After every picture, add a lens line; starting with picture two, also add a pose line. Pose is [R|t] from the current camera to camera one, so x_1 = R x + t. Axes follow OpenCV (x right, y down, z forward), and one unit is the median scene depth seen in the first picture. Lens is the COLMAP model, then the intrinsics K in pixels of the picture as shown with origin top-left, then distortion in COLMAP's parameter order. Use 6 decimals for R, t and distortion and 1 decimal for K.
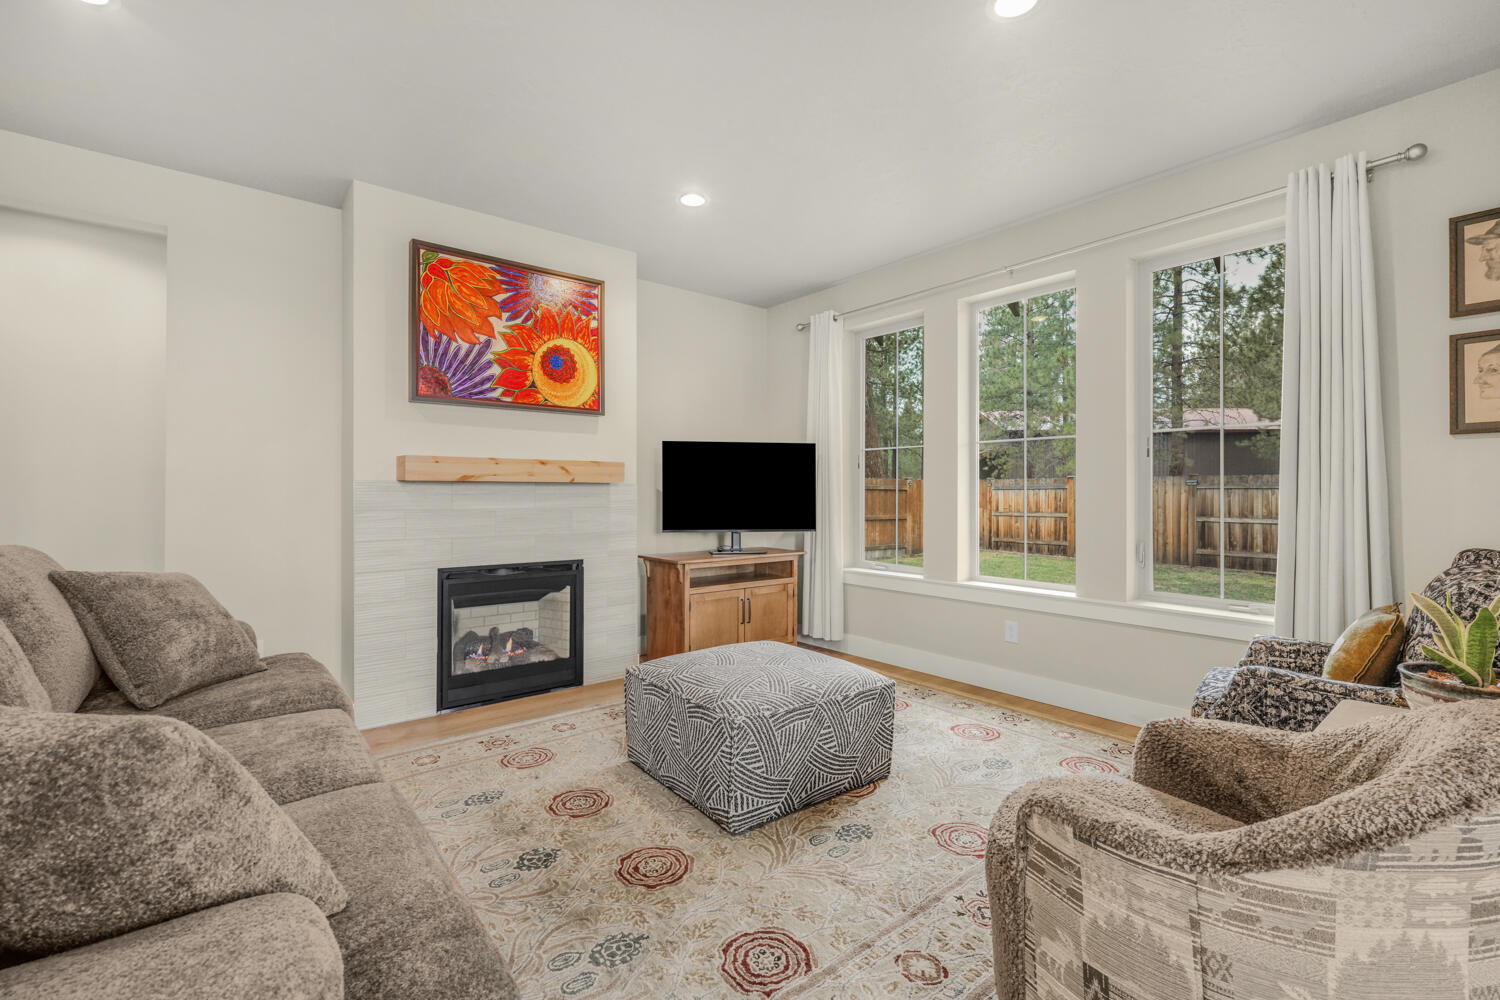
lens RADIAL K [[672.9, 0, 752.3], [0, 672.9, 497.2], [0, 0, 1]] dist [-0.000943, -0.000023]
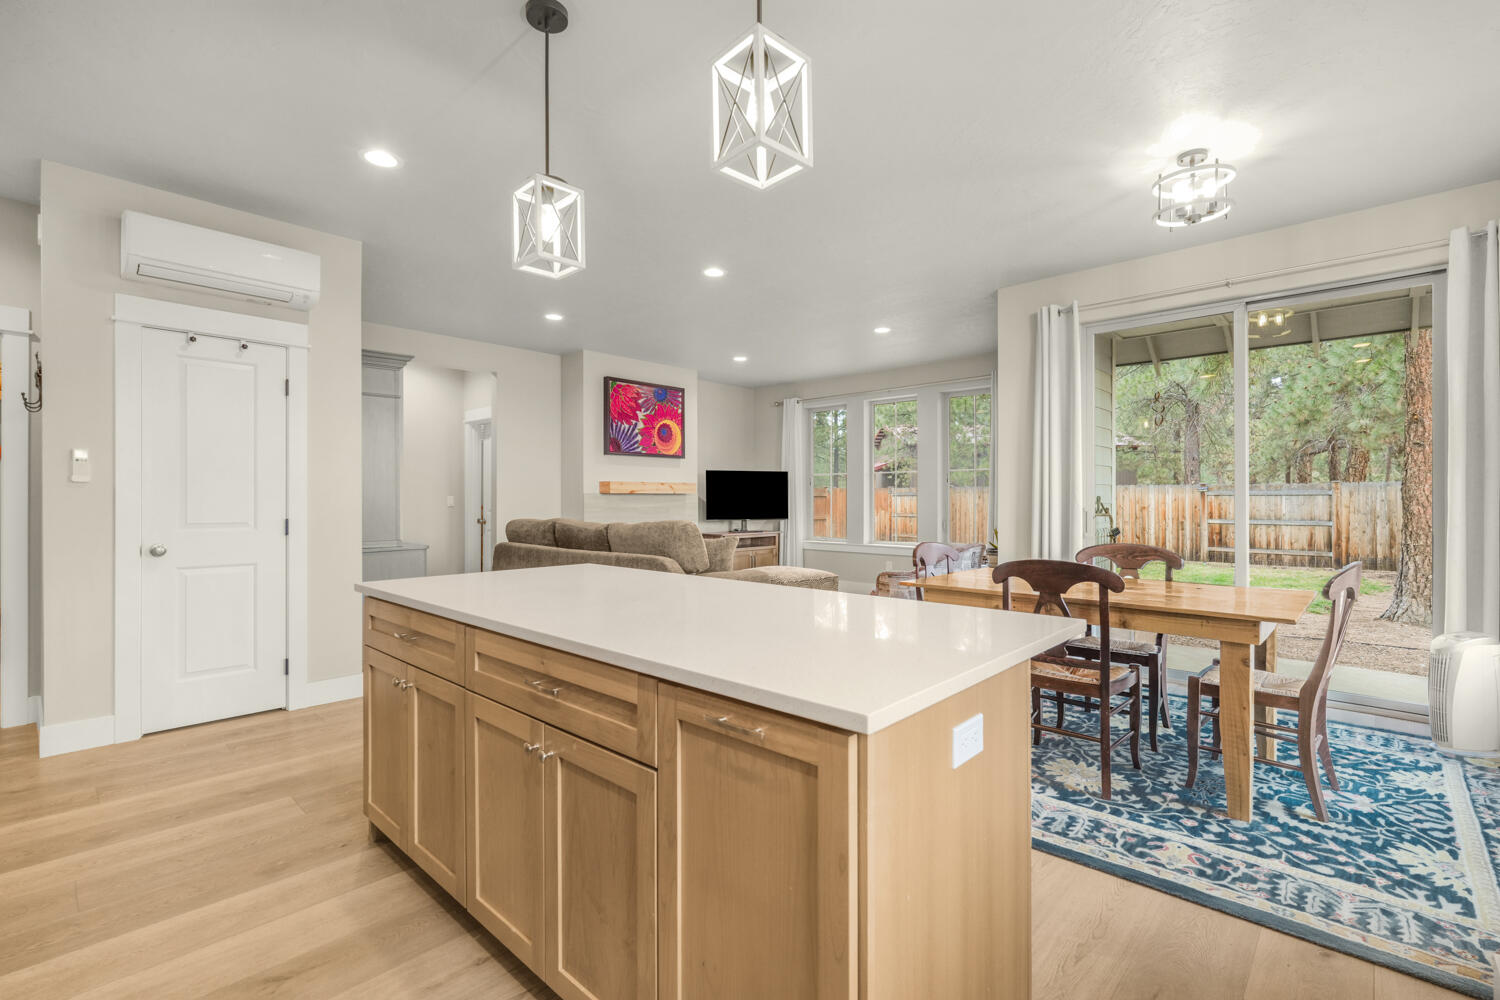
lens RADIAL K [[665.5, 0, 750.0], [0, 665.5, 500.0], [0, 0, 1]] dist [0.000884, 0.000564]
pose [[0.992448, -0.002061, 0.122649, -0.269293], [0.002631, 0.999986, -0.004483, 0.005910], [-0.122638, 0.004772, 0.992440, -0.912410]]
